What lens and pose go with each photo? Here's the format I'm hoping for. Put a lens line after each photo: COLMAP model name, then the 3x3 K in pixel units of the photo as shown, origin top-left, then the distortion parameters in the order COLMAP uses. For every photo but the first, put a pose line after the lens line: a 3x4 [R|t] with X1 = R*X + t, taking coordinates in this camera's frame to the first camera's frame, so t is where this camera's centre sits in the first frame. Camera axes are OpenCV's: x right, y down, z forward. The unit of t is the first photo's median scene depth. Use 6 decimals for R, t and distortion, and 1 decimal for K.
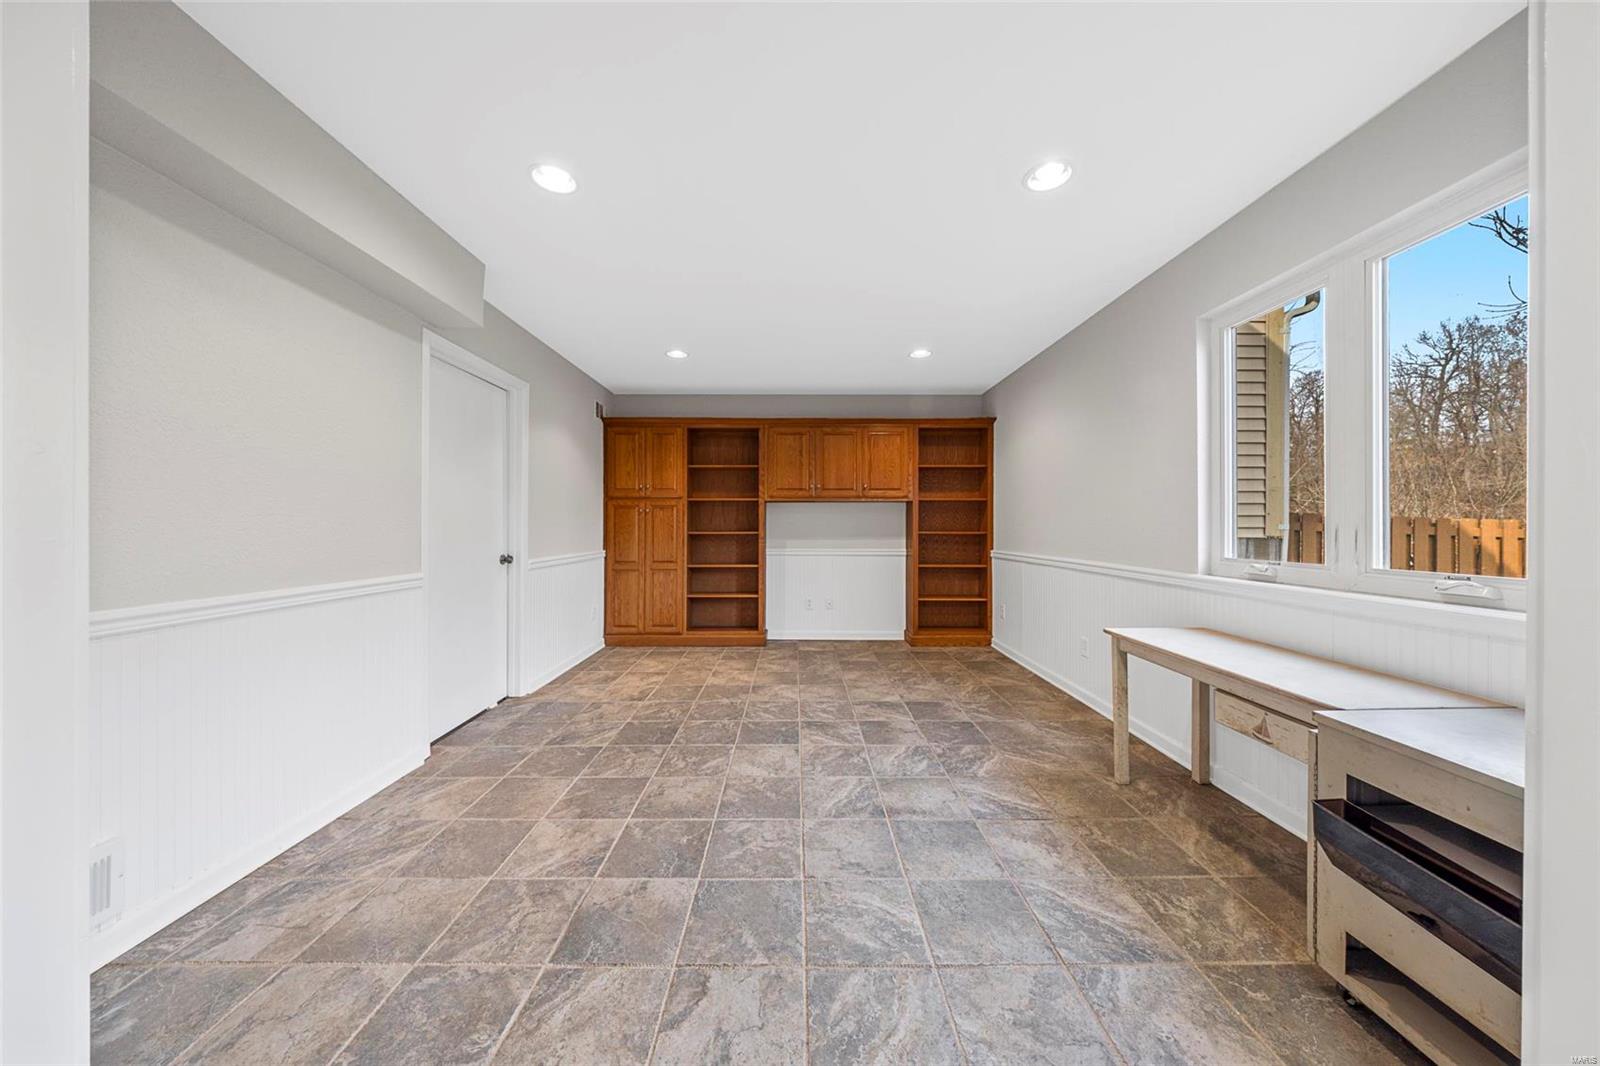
lens RADIAL K [[507.1, 0, 800.0], [0, 507.1, 533.0], [0, 0, 1]] dist [0.008922, -0.005811]
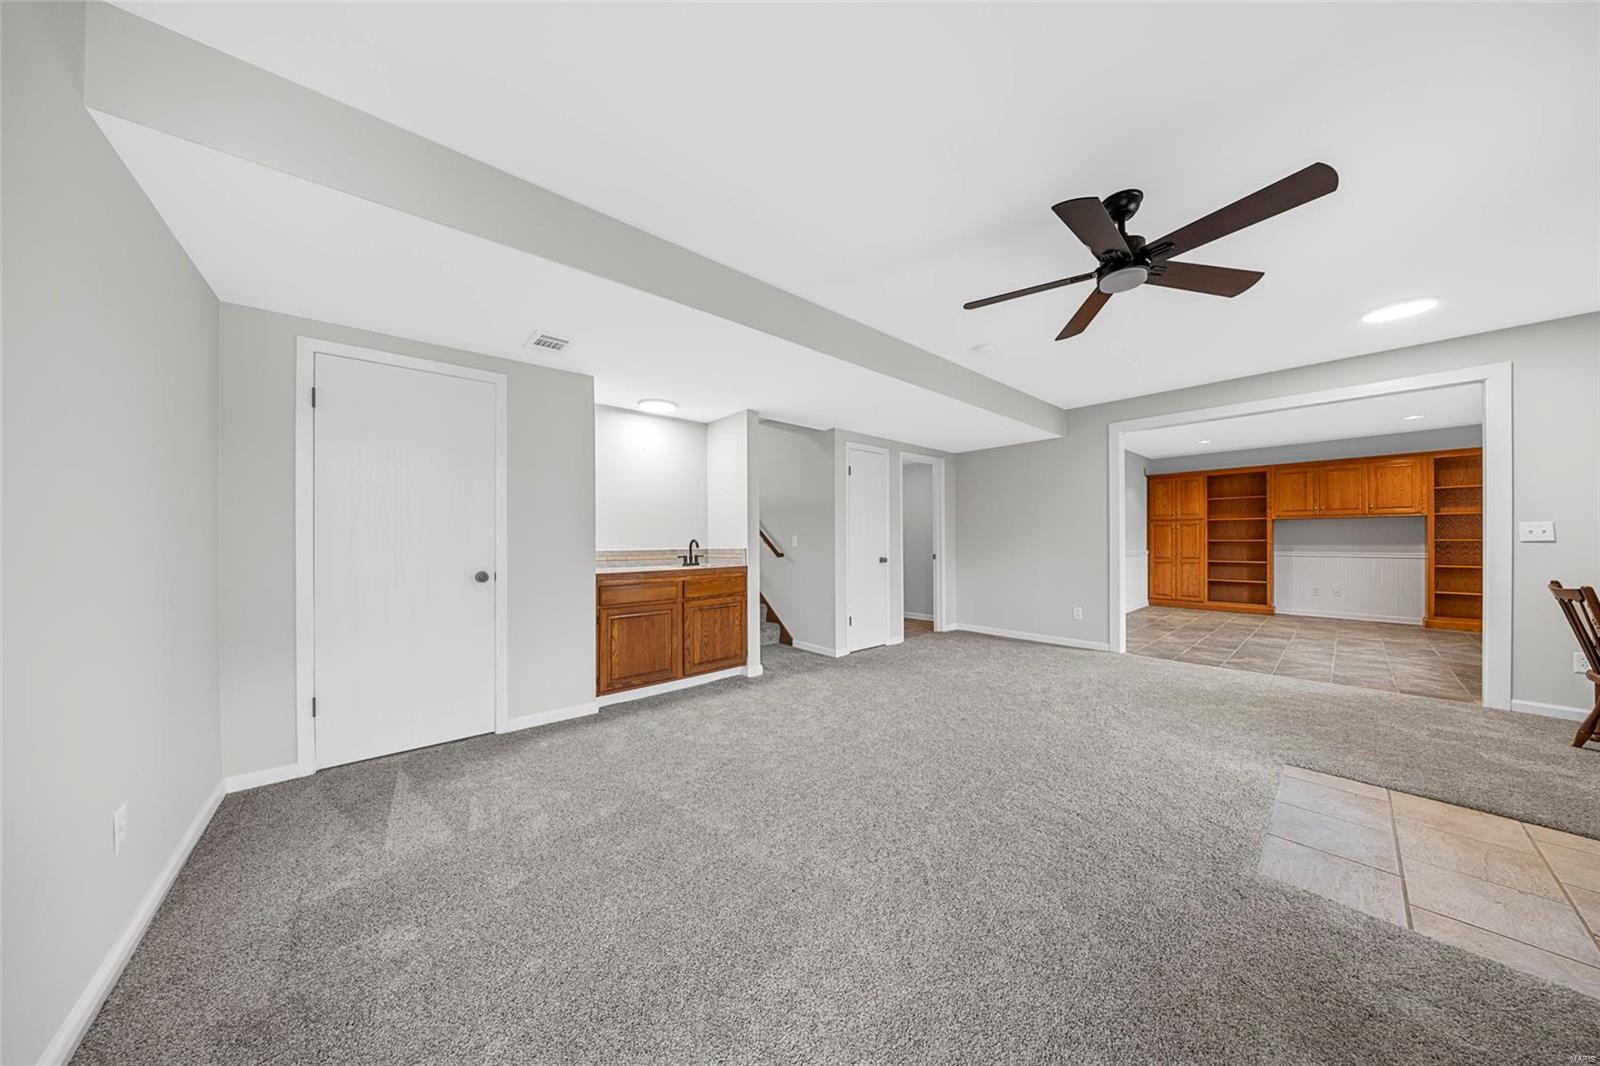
lens RADIAL K [[507.1, 0, 800.0], [0, 507.1, 533.0], [0, 0, 1]] dist [0.008922, -0.005811]
pose [[0.678723, -0.009283, -0.734336, 0.088895], [0.000958, 0.999930, -0.011755, -0.006446], [0.734394, 0.007275, 0.678685, -1.059569]]
